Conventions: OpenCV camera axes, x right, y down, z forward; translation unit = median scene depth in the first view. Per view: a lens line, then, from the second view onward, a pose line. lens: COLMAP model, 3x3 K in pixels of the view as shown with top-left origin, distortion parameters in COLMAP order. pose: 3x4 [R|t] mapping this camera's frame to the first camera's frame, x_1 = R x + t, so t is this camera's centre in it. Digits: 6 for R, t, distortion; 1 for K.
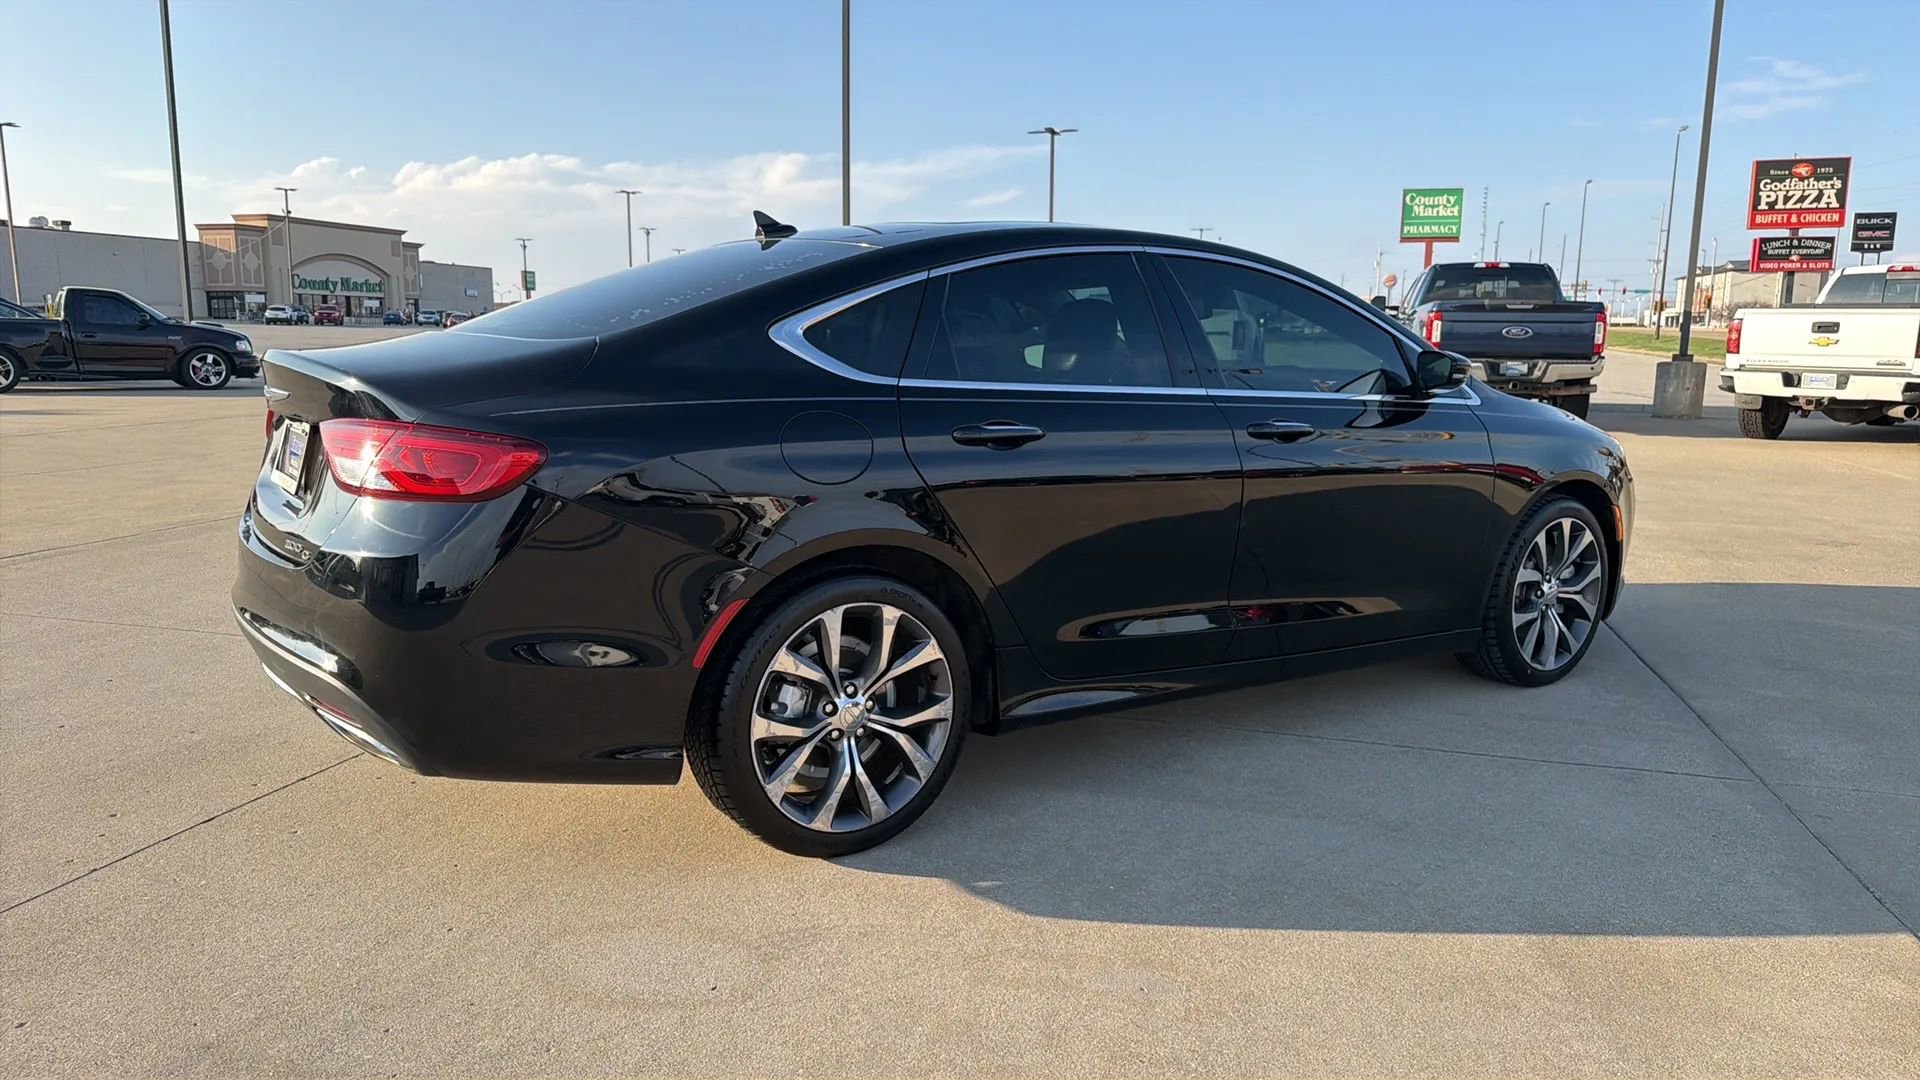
lens RADIAL K [[1297.0, 0, 943.8], [0, 1297.0, 562.1], [0, 0, 1]] dist [0.045616, -0.054271]
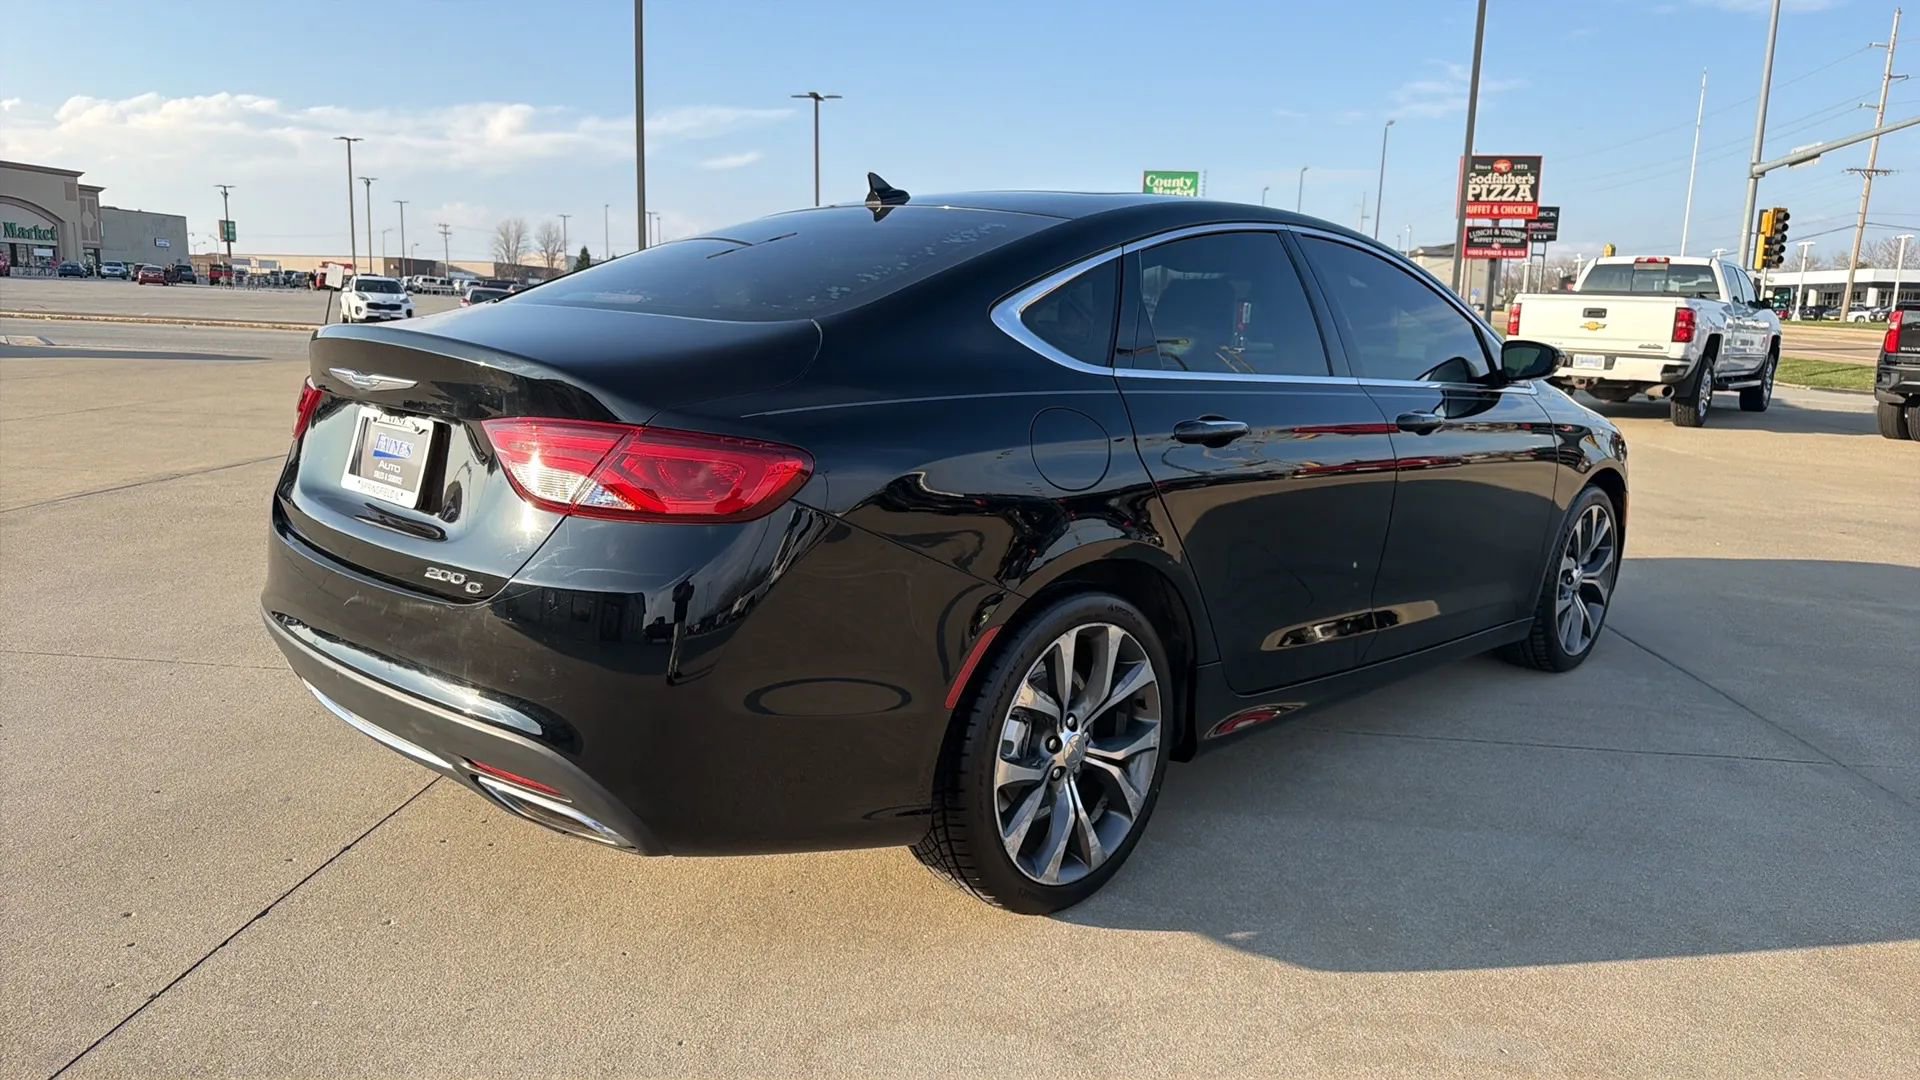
lens RADIAL K [[1297.0, 0, 939.0], [0, 1297.0, 552.3], [0, 0, 1]] dist [0.045616, -0.054271]
pose [[0.981562, -0.017307, 0.190361, -0.070709], [0.014158, 0.999740, 0.017889, -0.007346], [-0.190621, -0.014864, 0.981551, 0.032784]]
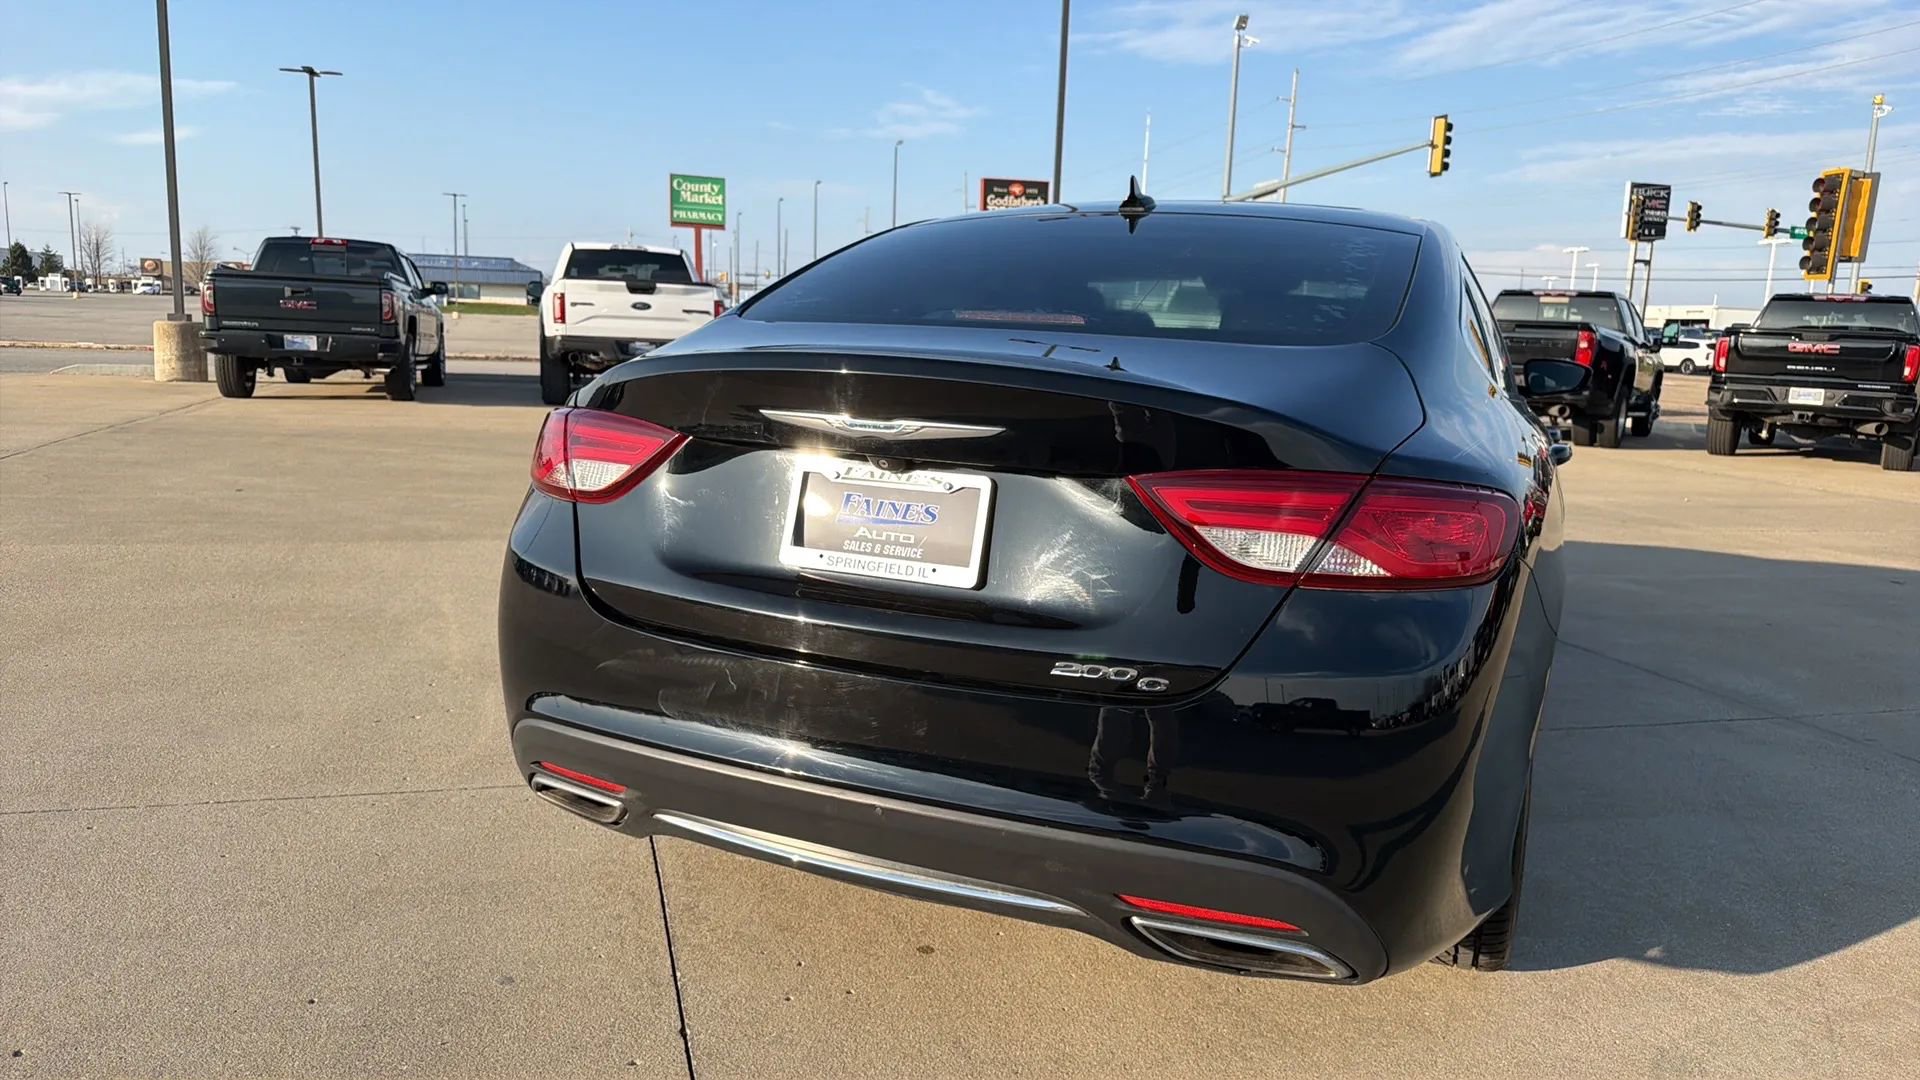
lens RADIAL K [[1297.0, 0, 950.6], [0, 1297.0, 564.3], [0, 0, 1]] dist [0.045616, -0.054271]
pose [[0.842916, -0.074429, 0.532873, -0.177297], [0.064640, 0.997221, 0.037037, -0.018398], [-0.534148, 0.003226, 0.845385, 0.101717]]
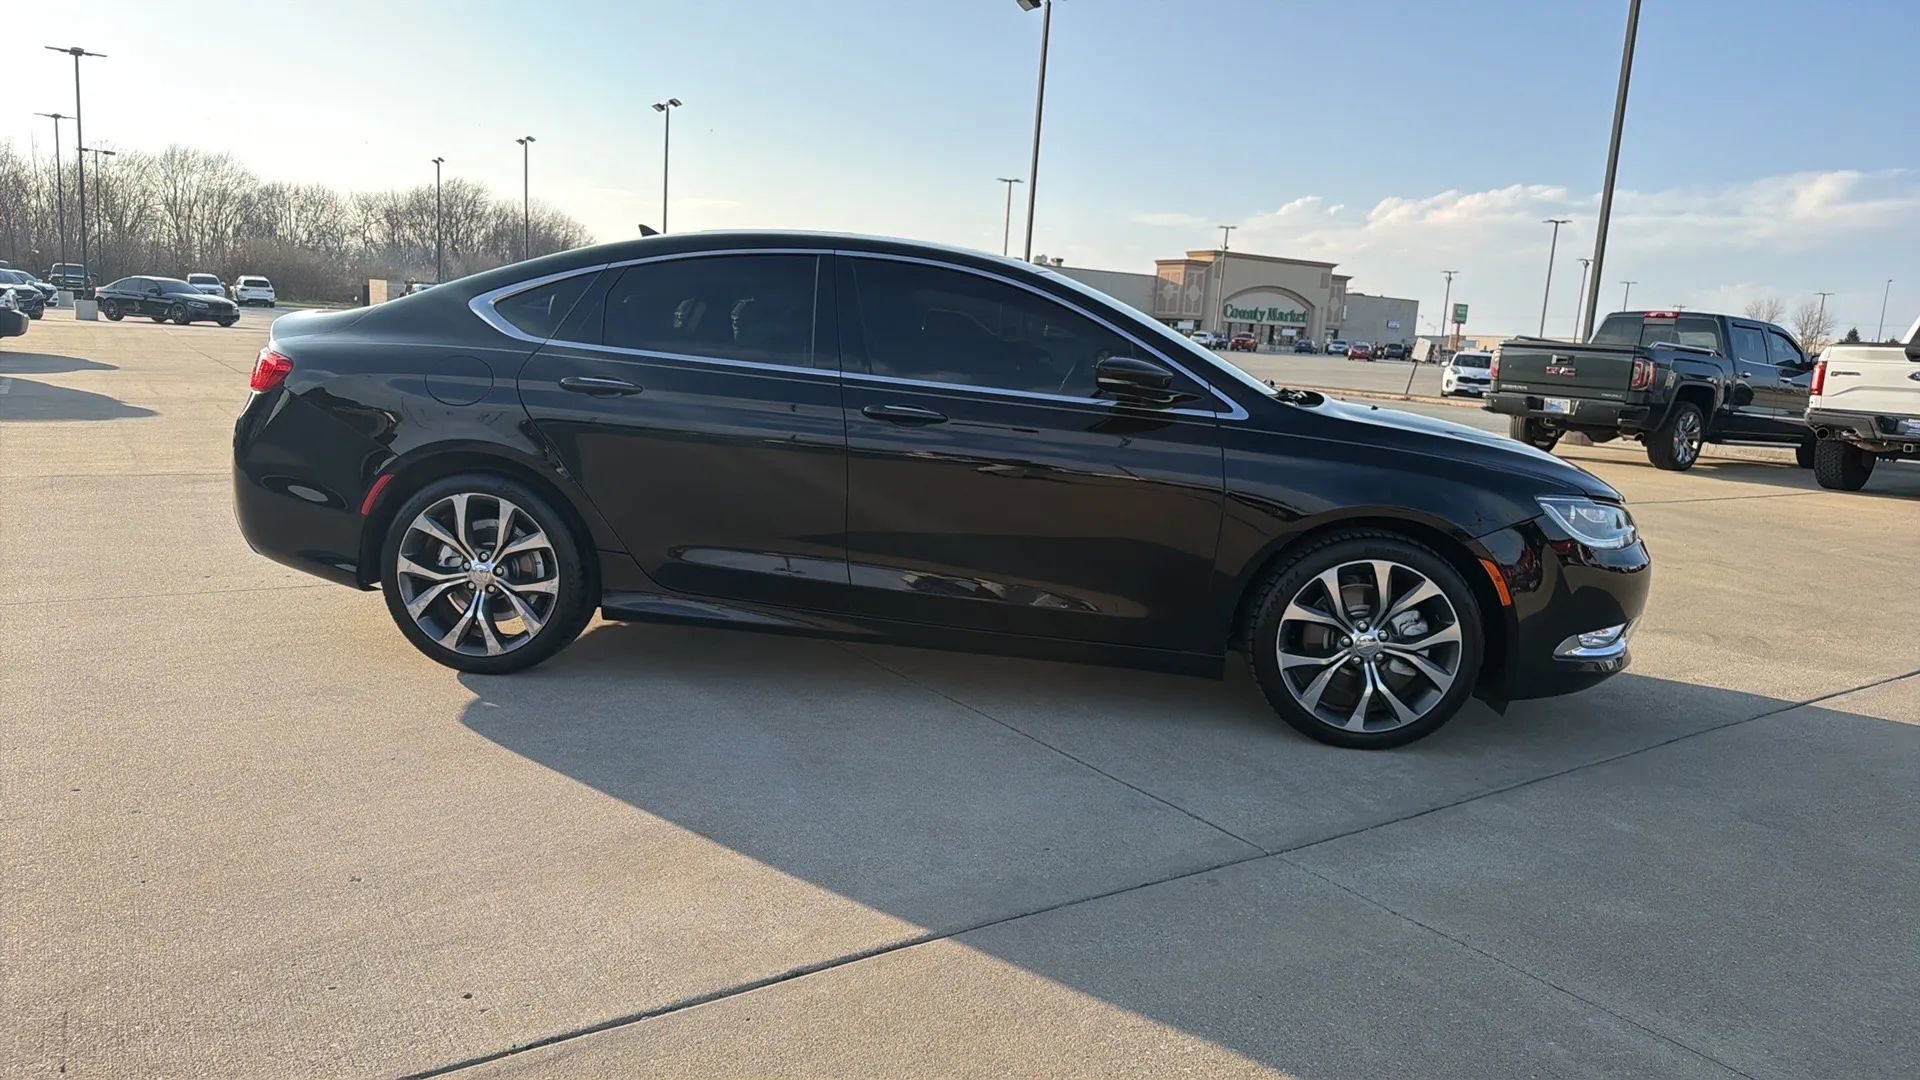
lens RADIAL K [[1313.7, 0, 943.5], [0, 1313.7, 547.4], [0, 0, 1]] dist [0.043827, -0.043255]
pose [[0.769342, 0.136230, -0.624143, 0.260863], [-0.159821, 0.986974, 0.018423, -0.003855], [0.618523, 0.085578, 0.781093, 0.040243]]
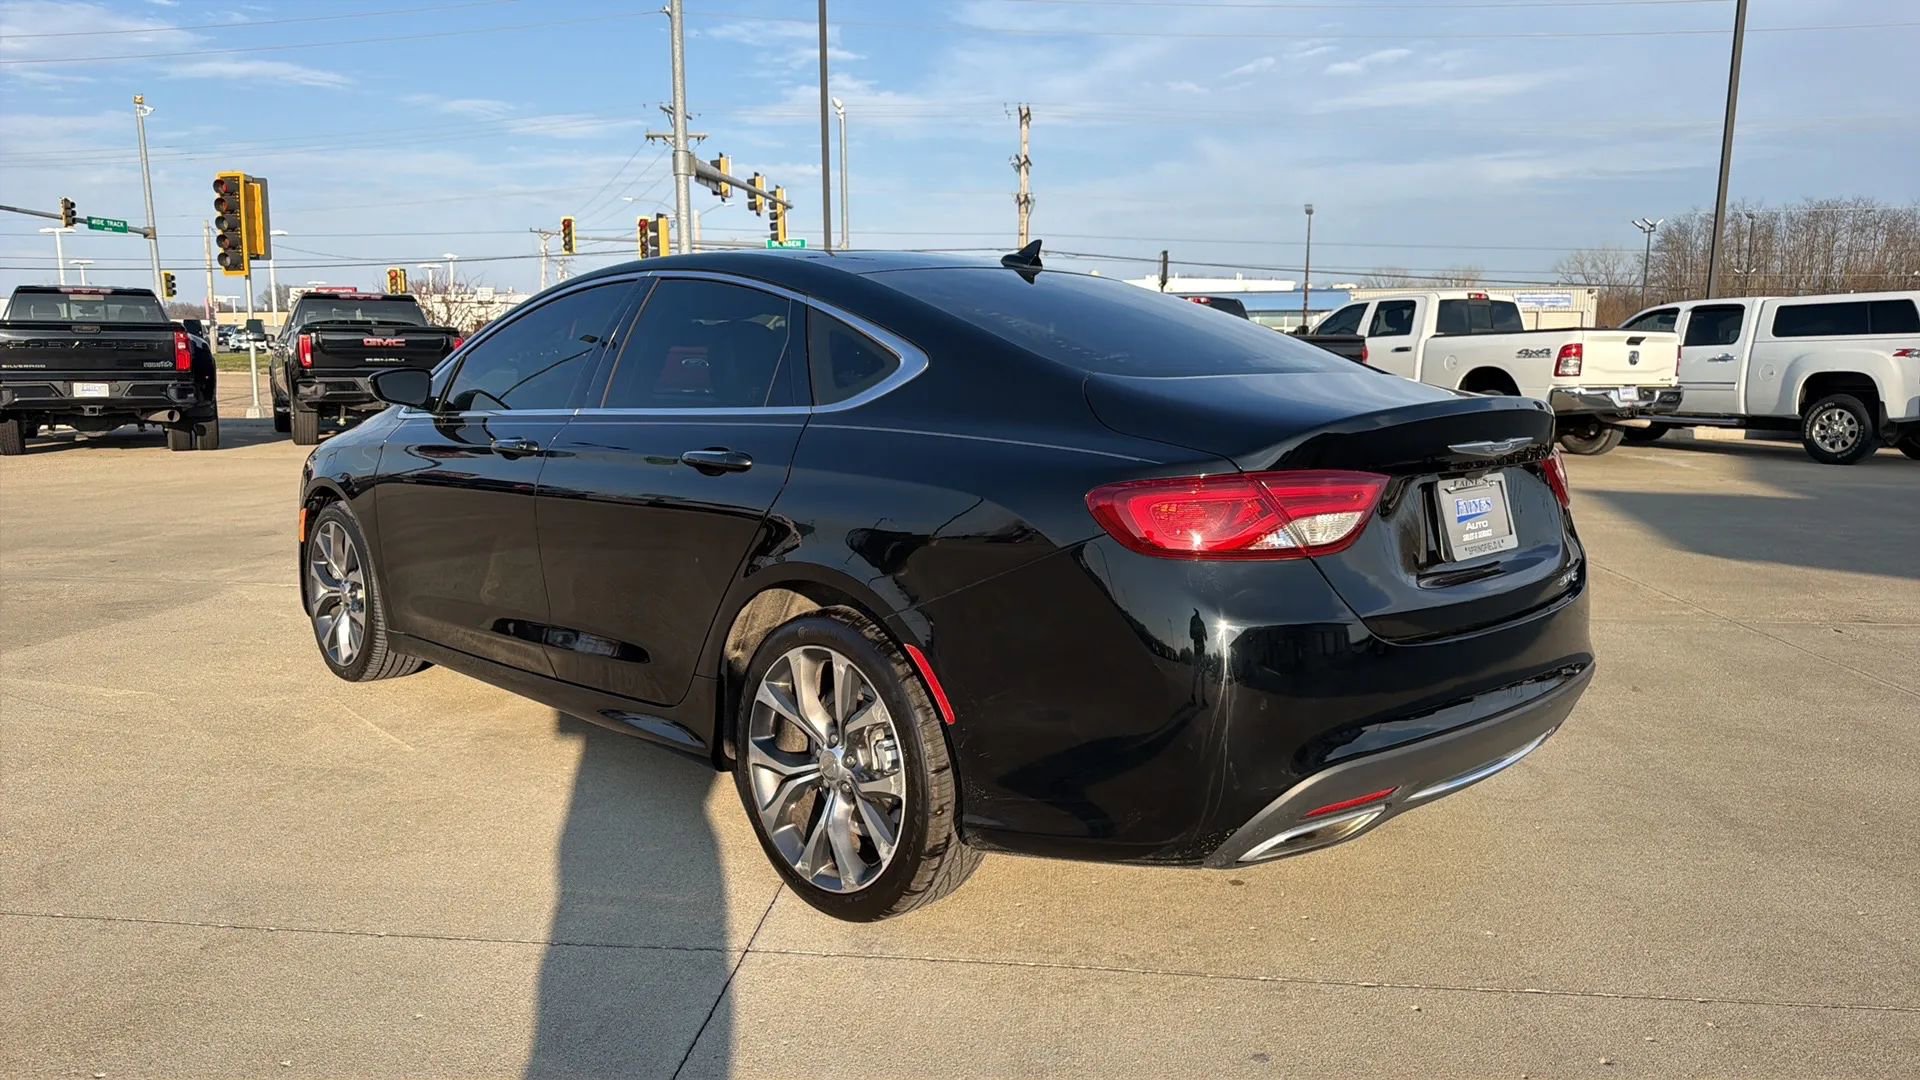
lens RADIAL K [[1297.0, 0, 937.2], [0, 1297.0, 559.3], [0, 0, 1]] dist [0.045616, -0.054271]
pose [[-0.163368, -0.166894, 0.972346, -0.284549], [0.169890, 0.966105, 0.194367, -0.062790], [-0.971827, 0.196945, -0.129477, 0.324062]]
